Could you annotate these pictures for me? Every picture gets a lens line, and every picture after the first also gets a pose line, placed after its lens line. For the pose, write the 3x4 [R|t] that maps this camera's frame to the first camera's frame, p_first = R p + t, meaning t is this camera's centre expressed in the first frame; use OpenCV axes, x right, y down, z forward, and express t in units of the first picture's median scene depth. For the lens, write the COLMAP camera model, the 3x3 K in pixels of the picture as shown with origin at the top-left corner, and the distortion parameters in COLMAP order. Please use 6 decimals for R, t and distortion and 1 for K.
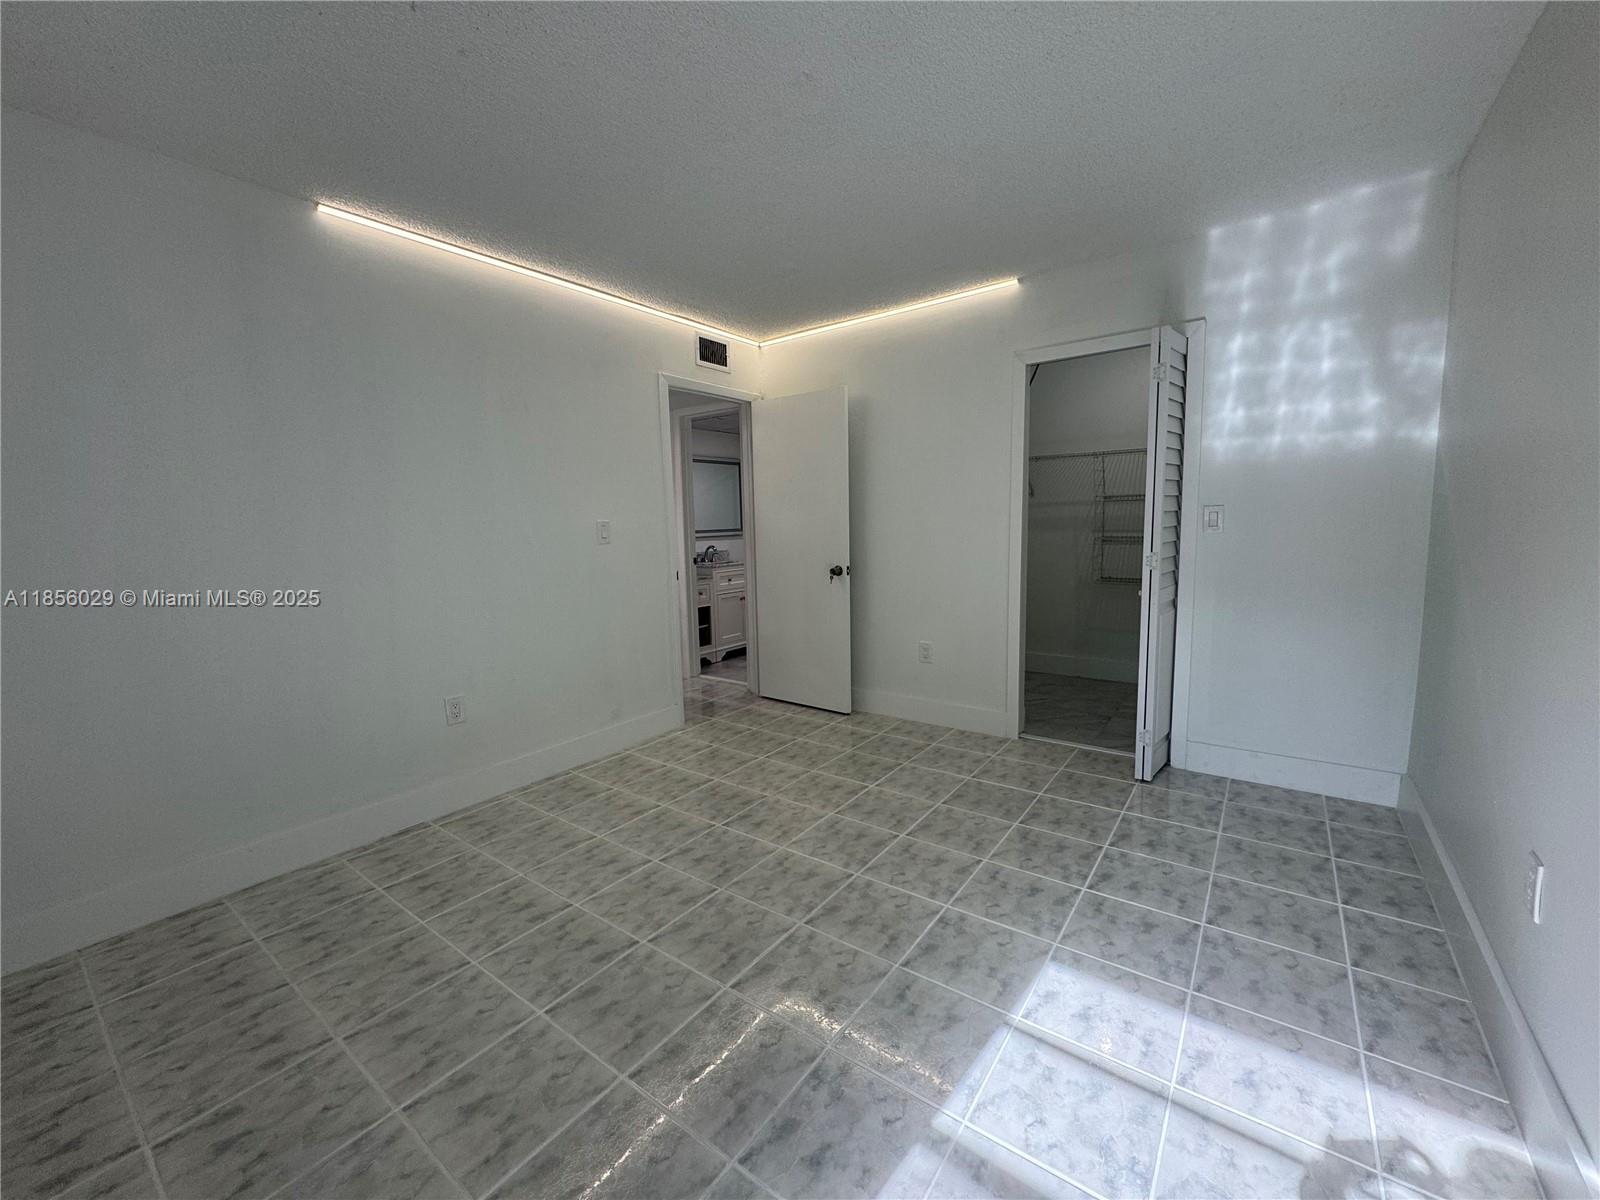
lens RADIAL K [[639.8, 0, 803.2], [0, 639.8, 594.2], [0, 0, 1]] dist [-0.009954, 0.000095]
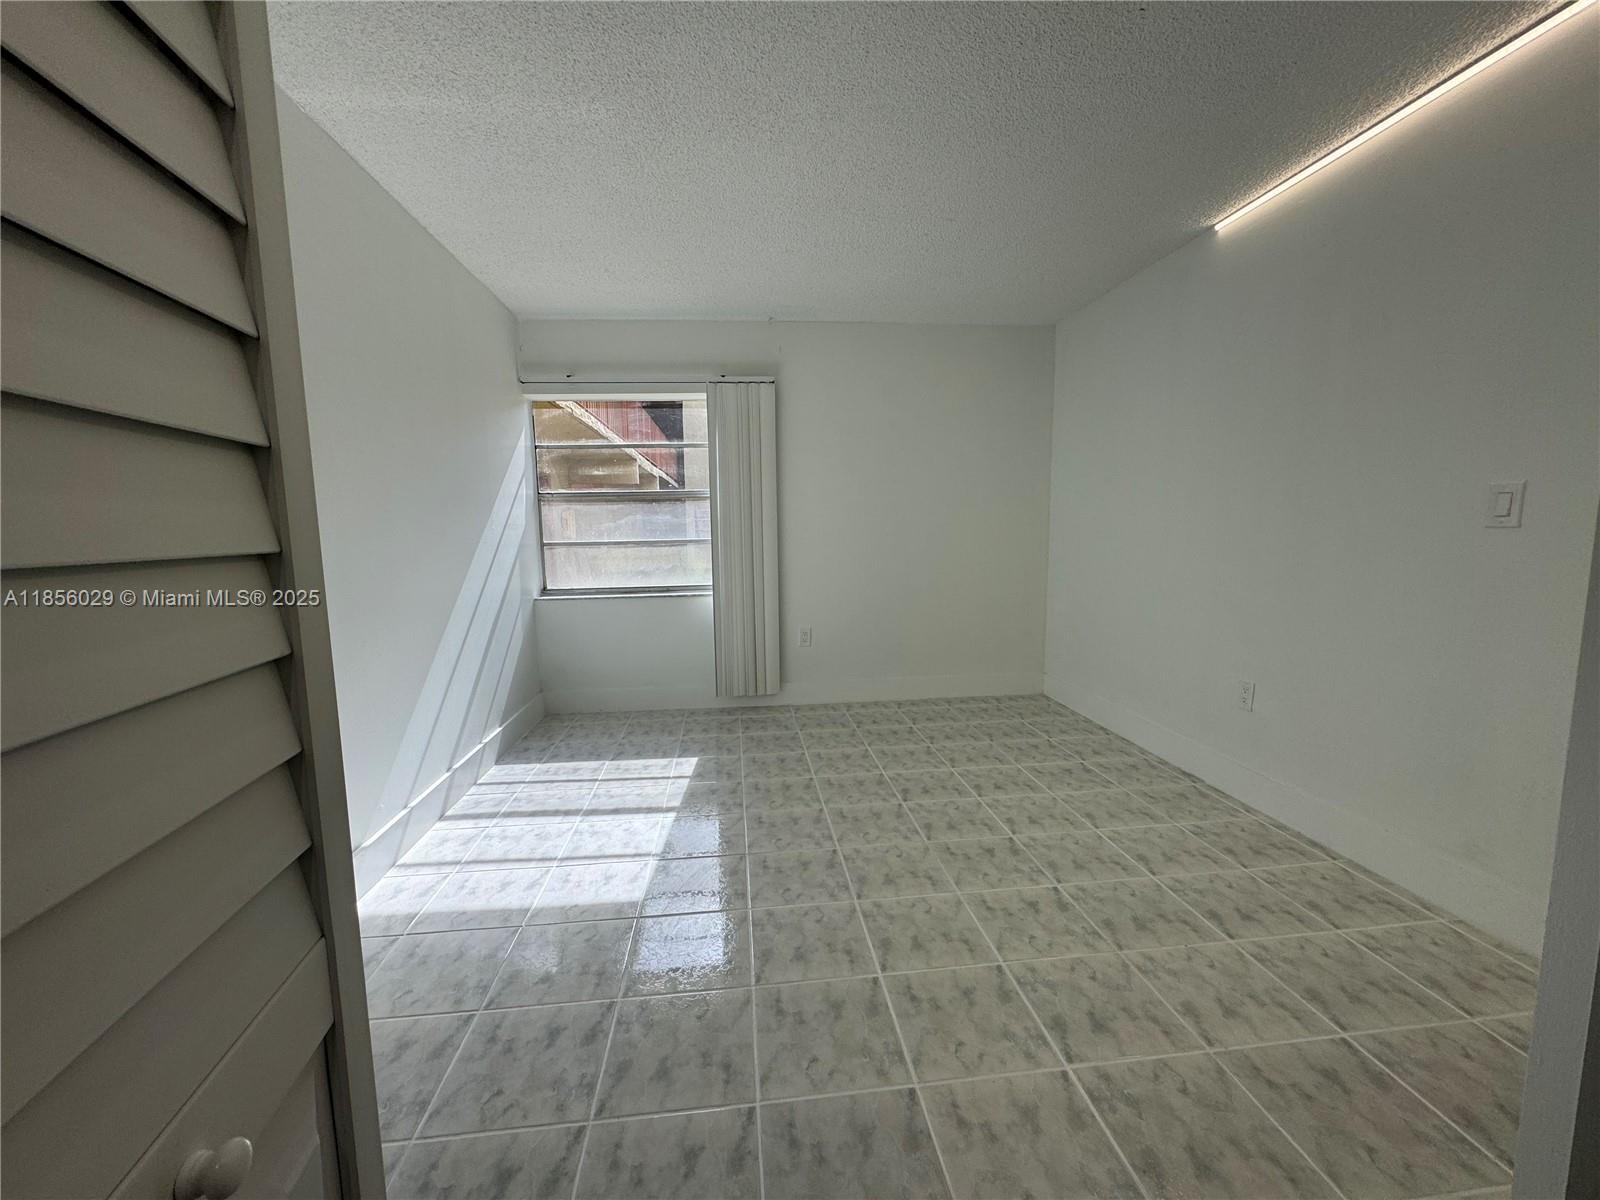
lens RADIAL K [[639.8, 0, 799.8], [0, 639.8, 602.7], [0, 0, 1]] dist [-0.009954, 0.000095]
pose [[-0.737156, 0.118663, -0.665222, 0.596613], [-0.042193, 0.974456, 0.220580, -0.142282], [0.674404, 0.190669, -0.713319, 1.302890]]
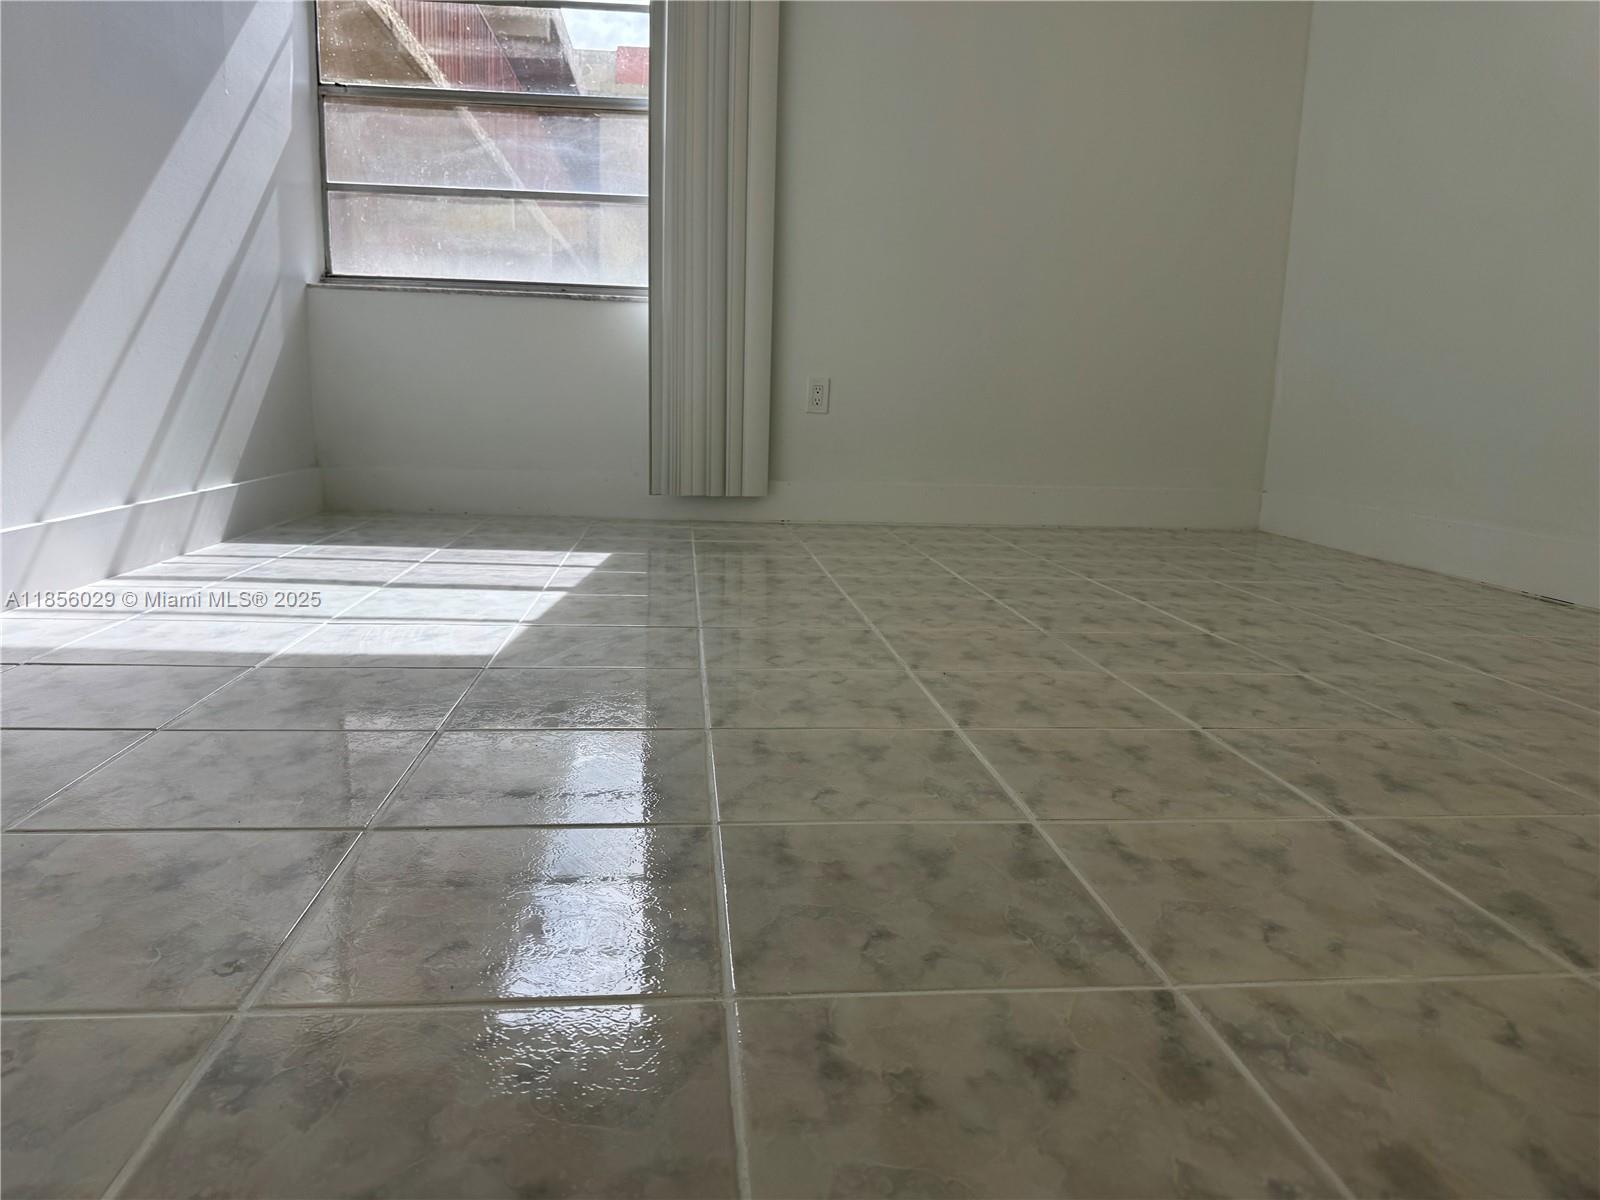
lens RADIAL K [[1137.6, 0, 802.5], [0, 1137.6, 608.9], [0, 0, 1]] dist [0.037960, -0.011964]
pose [[-0.739235, 0.125406, -0.661668, 0.591500], [-0.085881, 0.956933, 0.277316, 0.149709], [0.667949, 0.261827, -0.696628, 1.308205]]
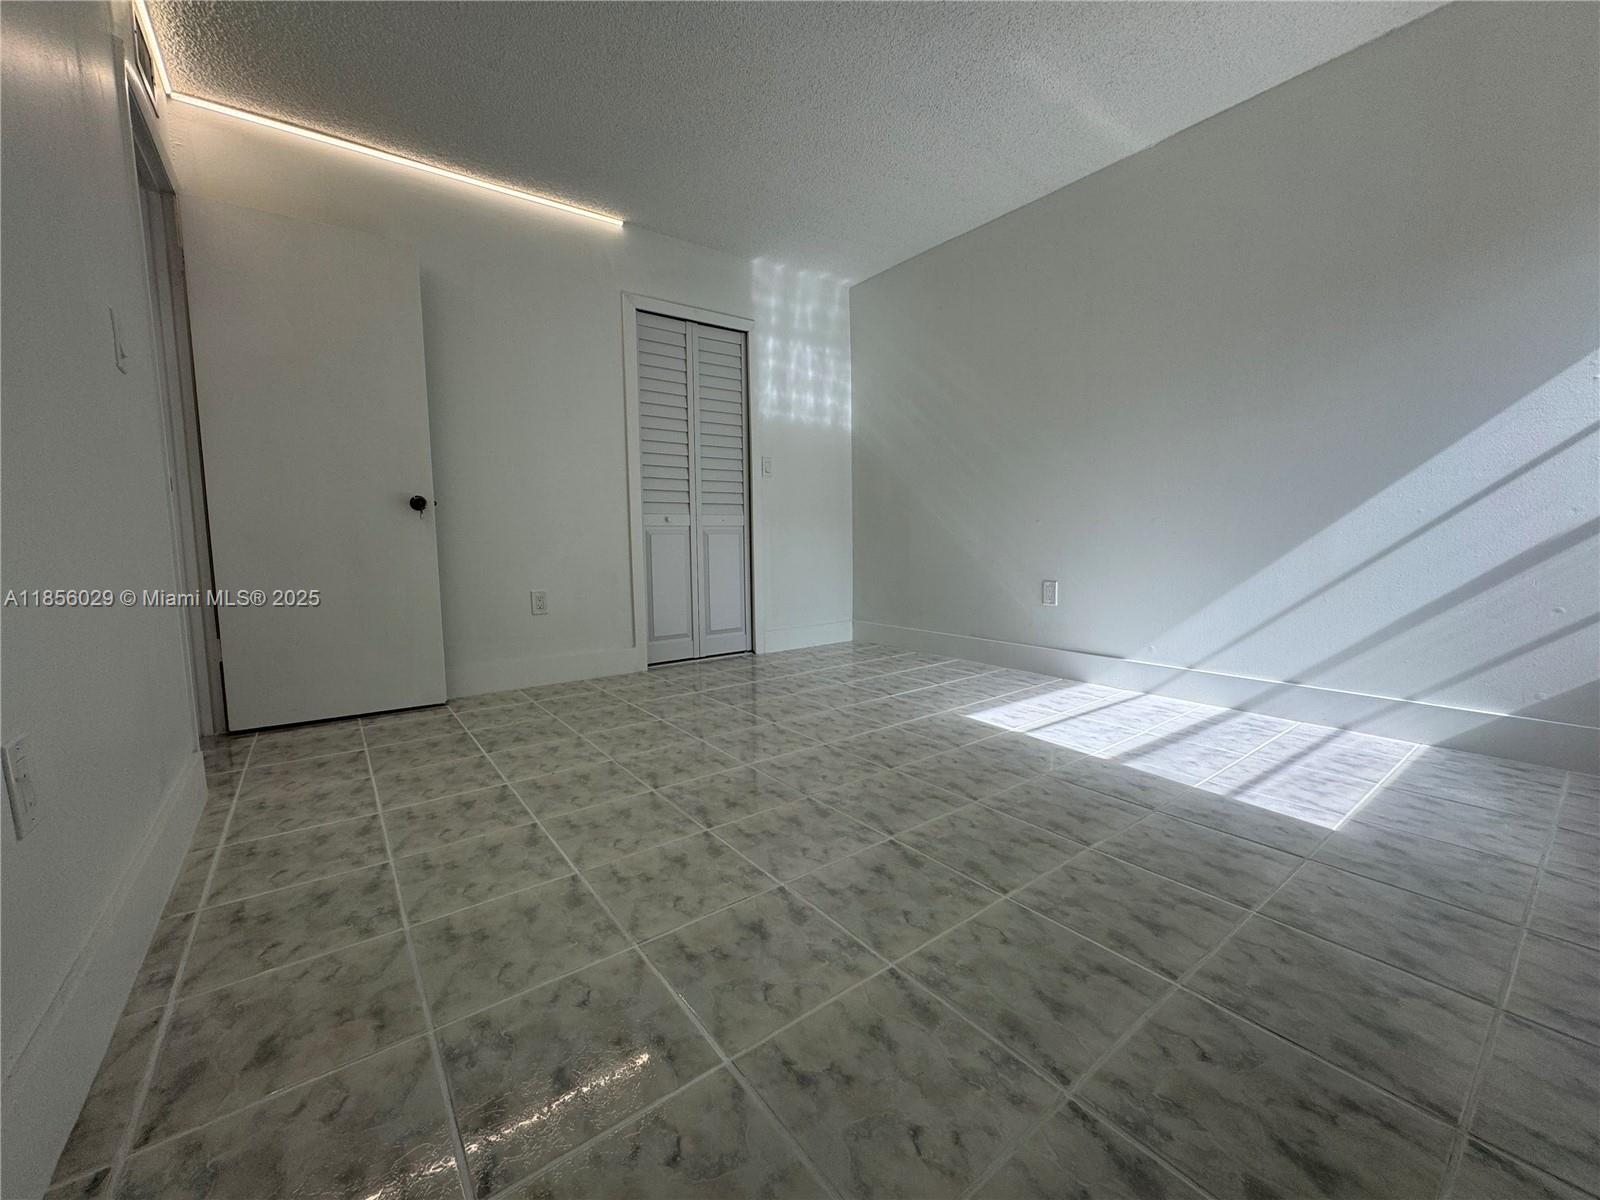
lens RADIAL K [[639.8, 0, 808.7], [0, 639.8, 594.5], [0, 0, 1]] dist [-0.009954, 0.000095]
pose [[0.280971, -0.069988, 0.957161, -0.778852], [0.116334, 0.992467, 0.038420, 0.134220], [-0.952639, 0.100555, 0.286997, 0.608840]]
